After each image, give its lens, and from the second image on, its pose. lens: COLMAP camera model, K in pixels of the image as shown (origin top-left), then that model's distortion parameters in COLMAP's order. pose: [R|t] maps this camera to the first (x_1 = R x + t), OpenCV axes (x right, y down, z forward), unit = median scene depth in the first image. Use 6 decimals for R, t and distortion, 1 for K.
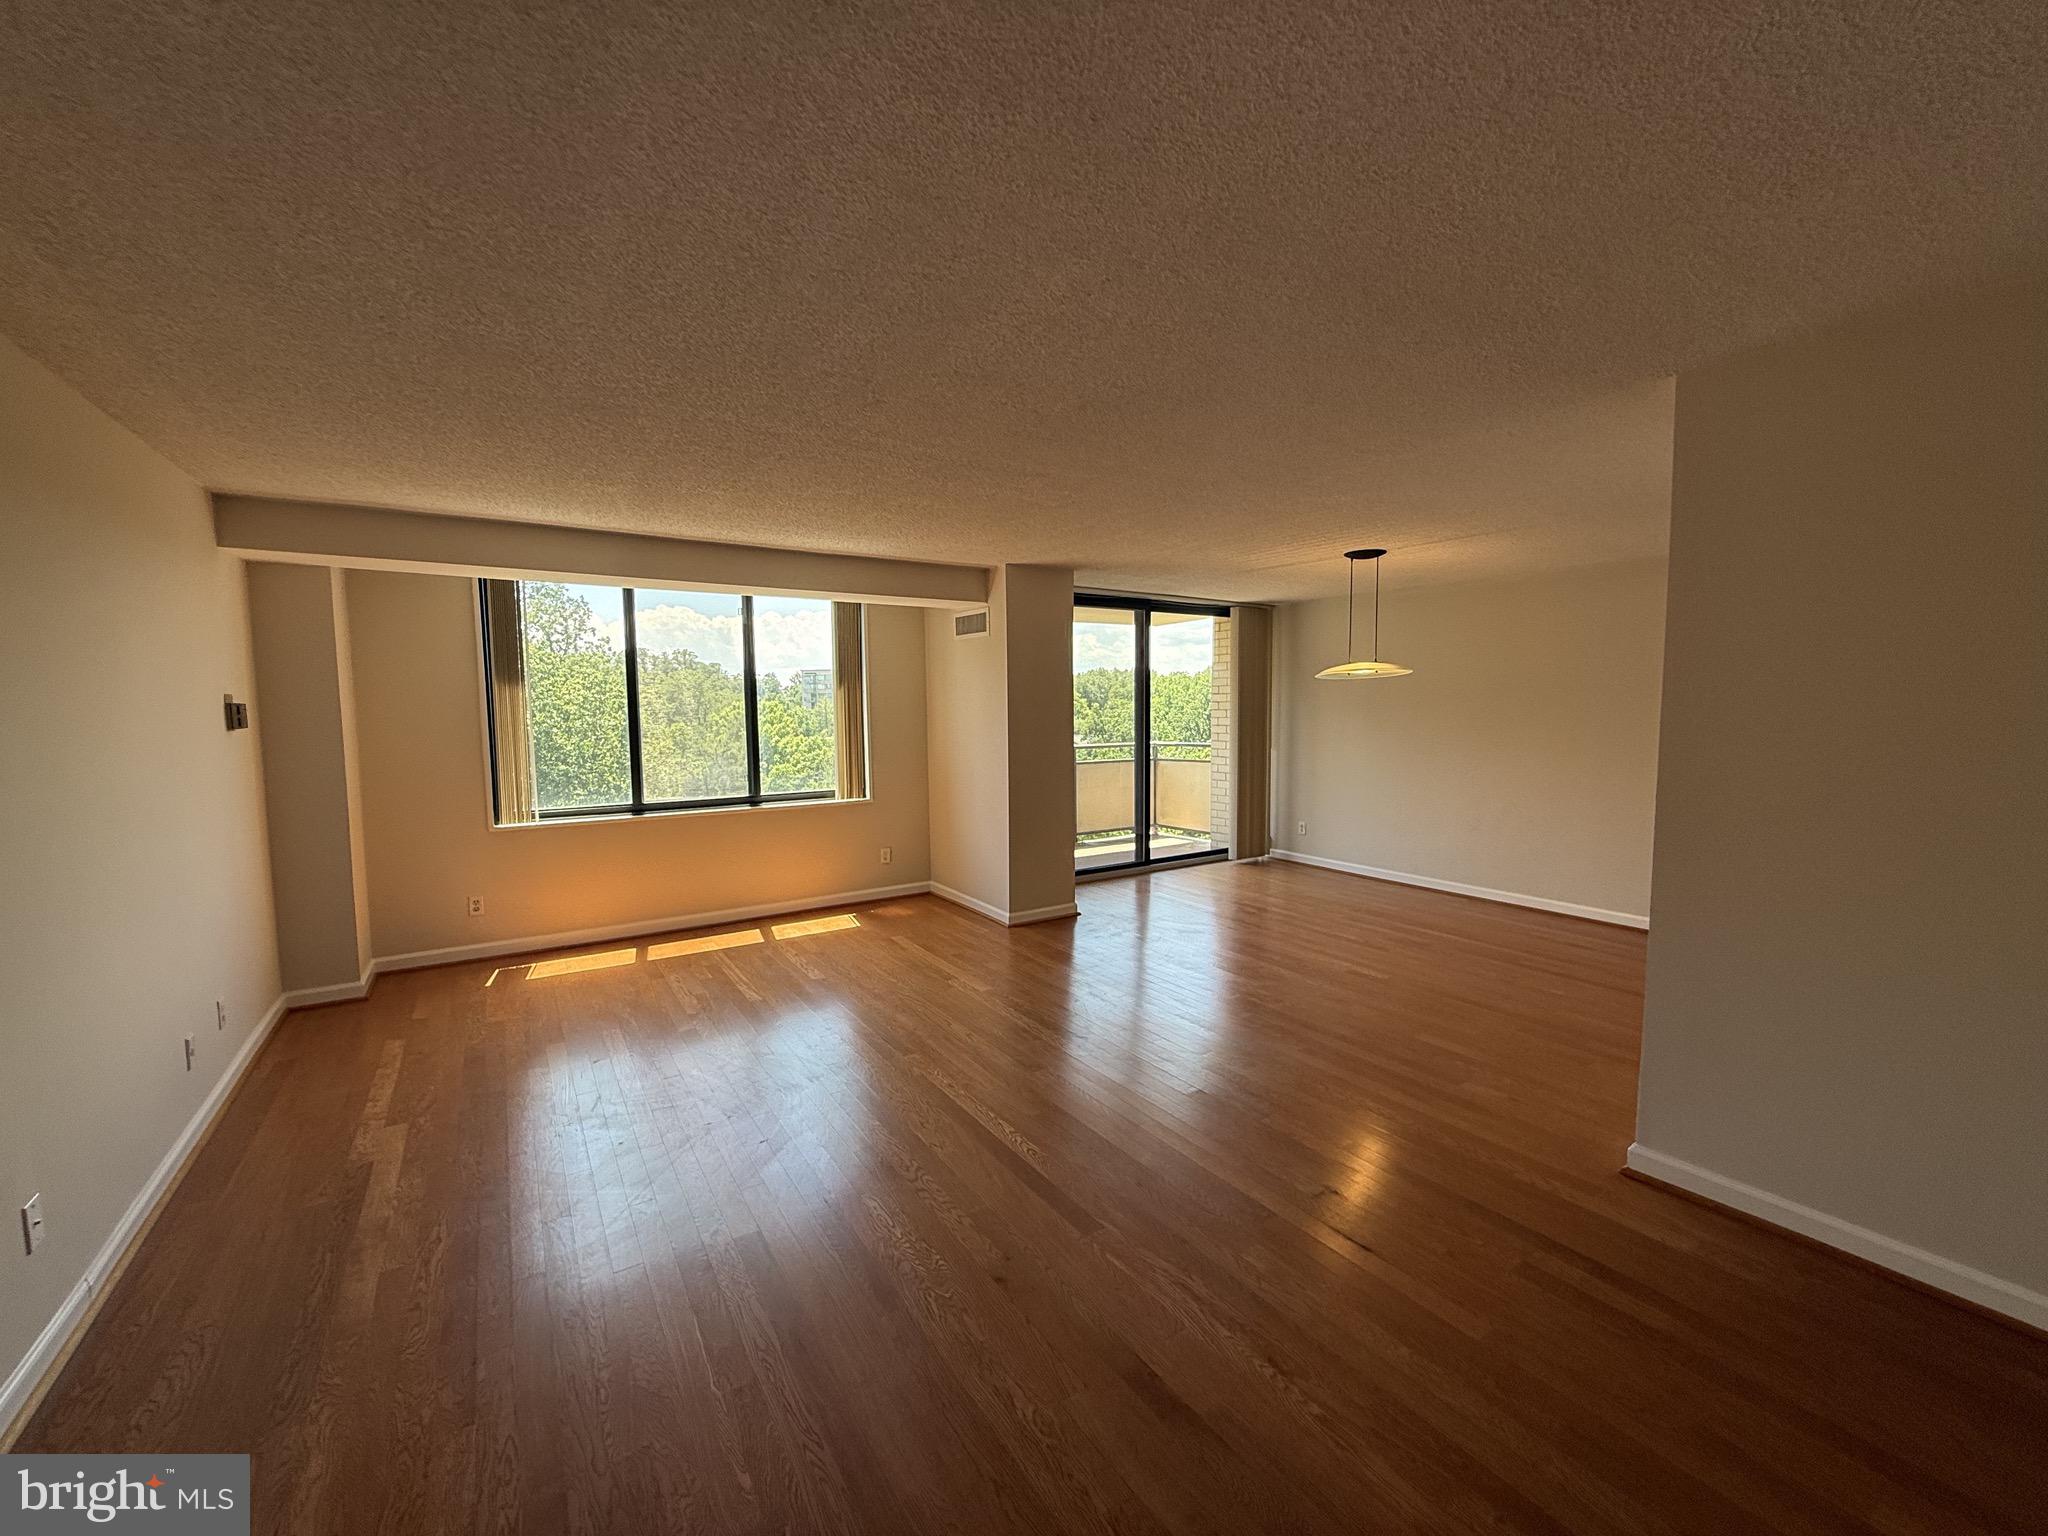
lens RADIAL K [[829.3, 0, 1024.0], [0, 829.3, 768.0], [0, 0, 1]] dist [0.000596, 0.000015]
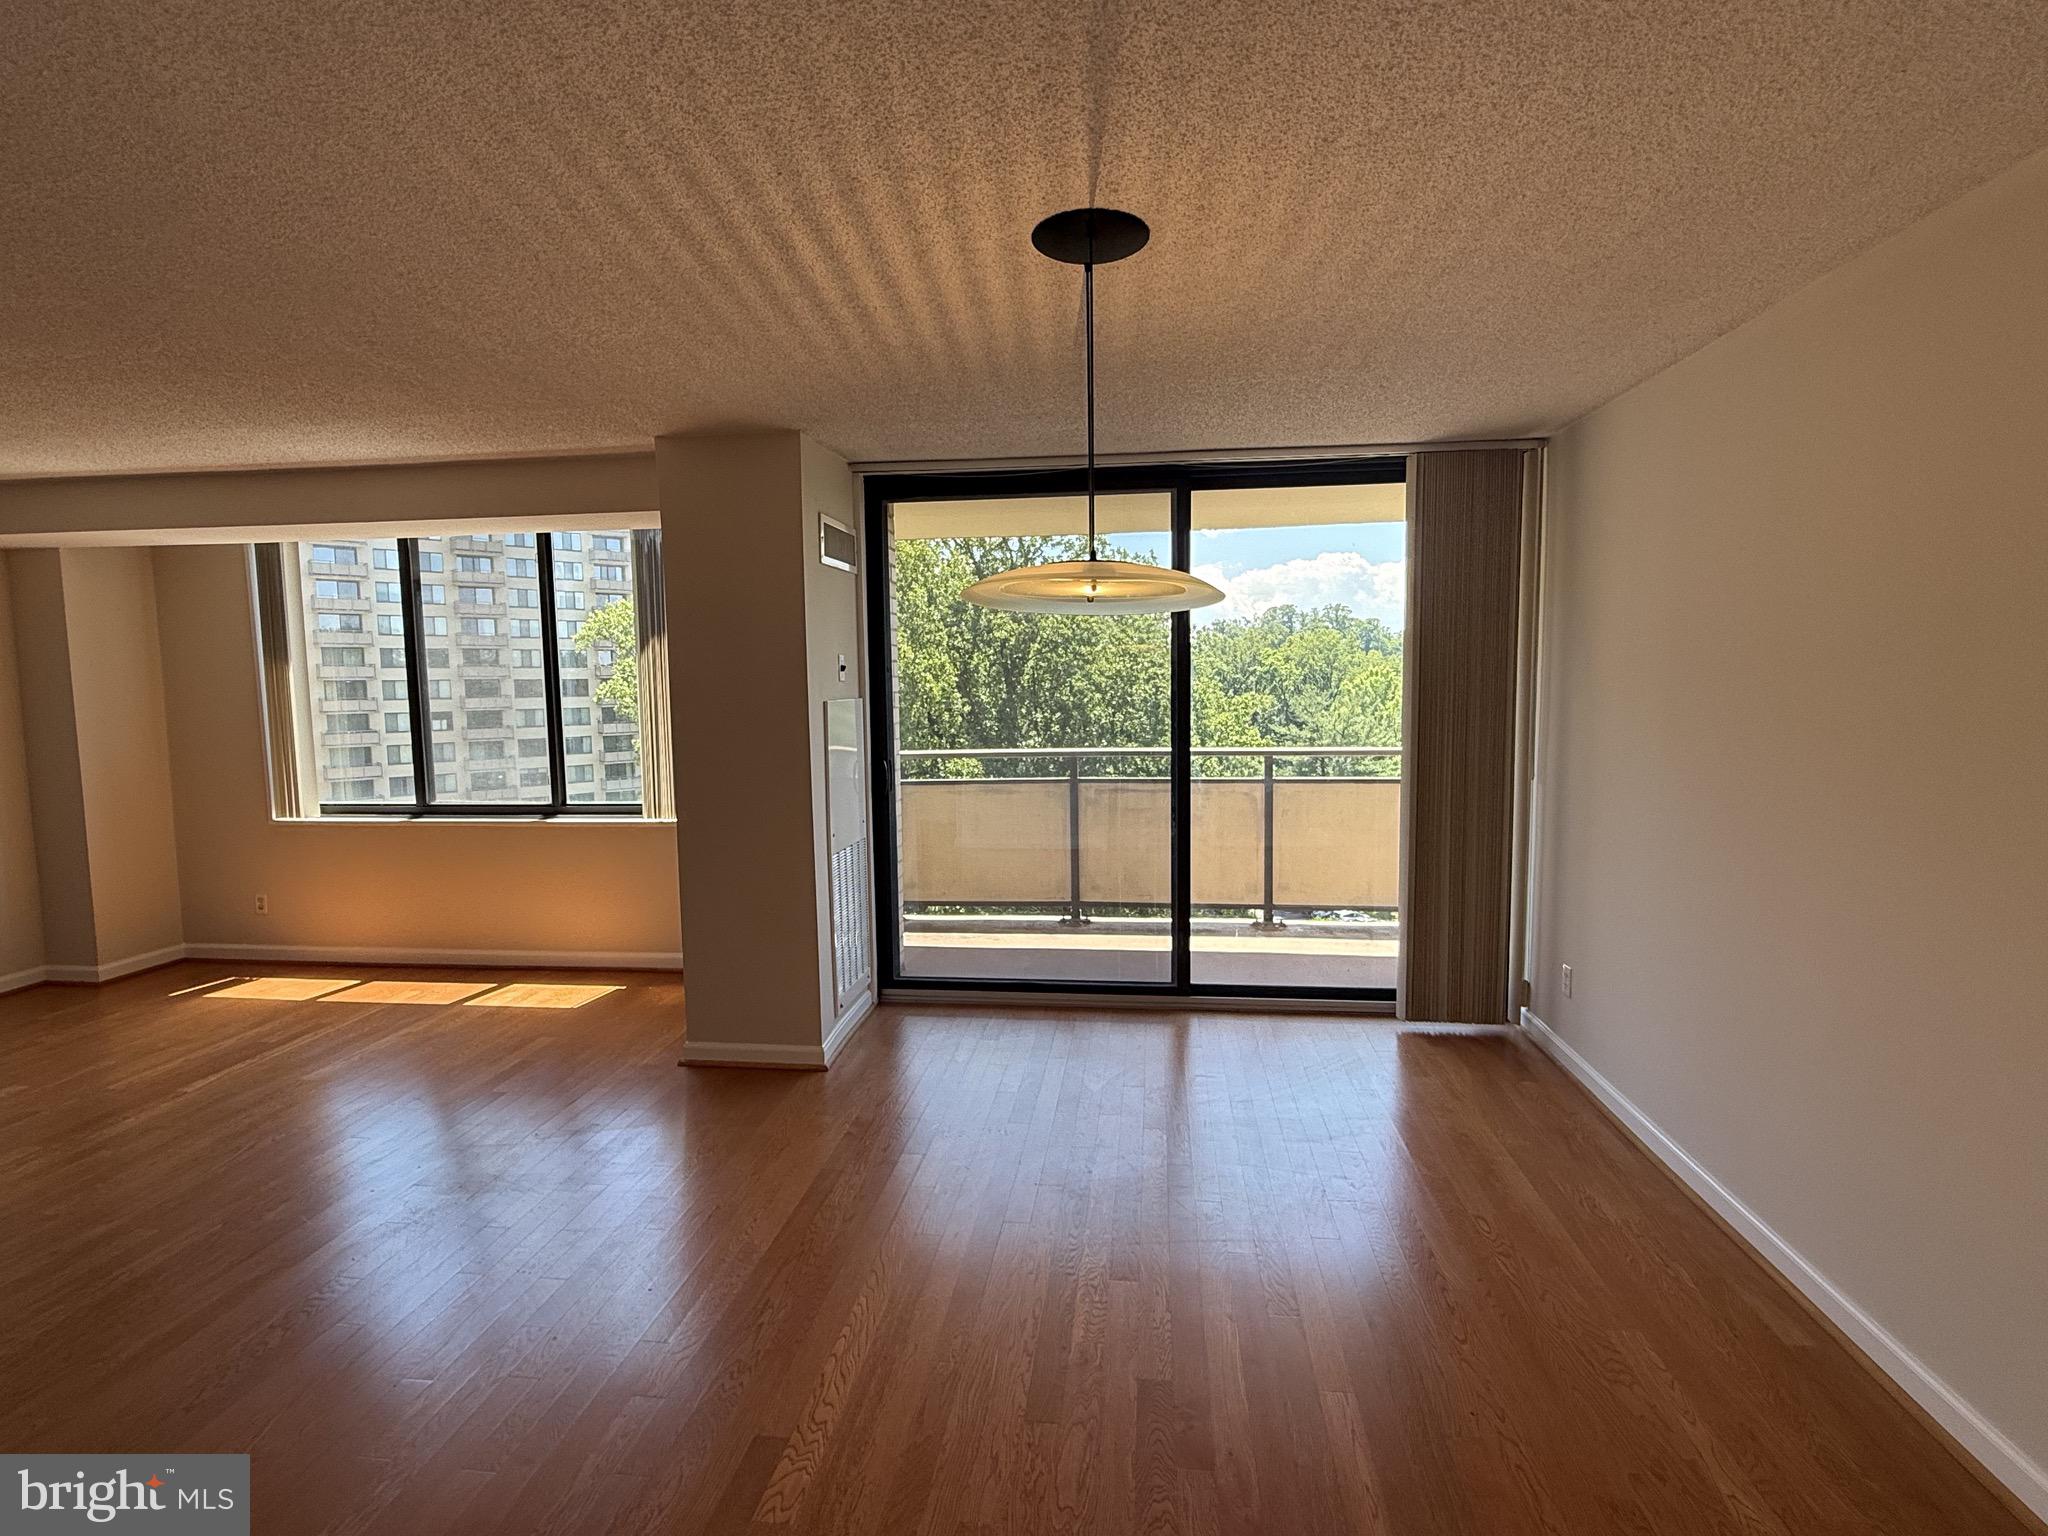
lens RADIAL K [[1015.7, 0, 1024.0], [0, 1015.7, 768.0], [0, 0, 1]] dist [0.002329, -0.000589]
pose [[0.762936, 0.054782, -0.644149, 0.586475], [-0.041674, 0.998498, 0.035558, -0.049255], [0.645130, -0.000284, 0.764073, 0.575848]]
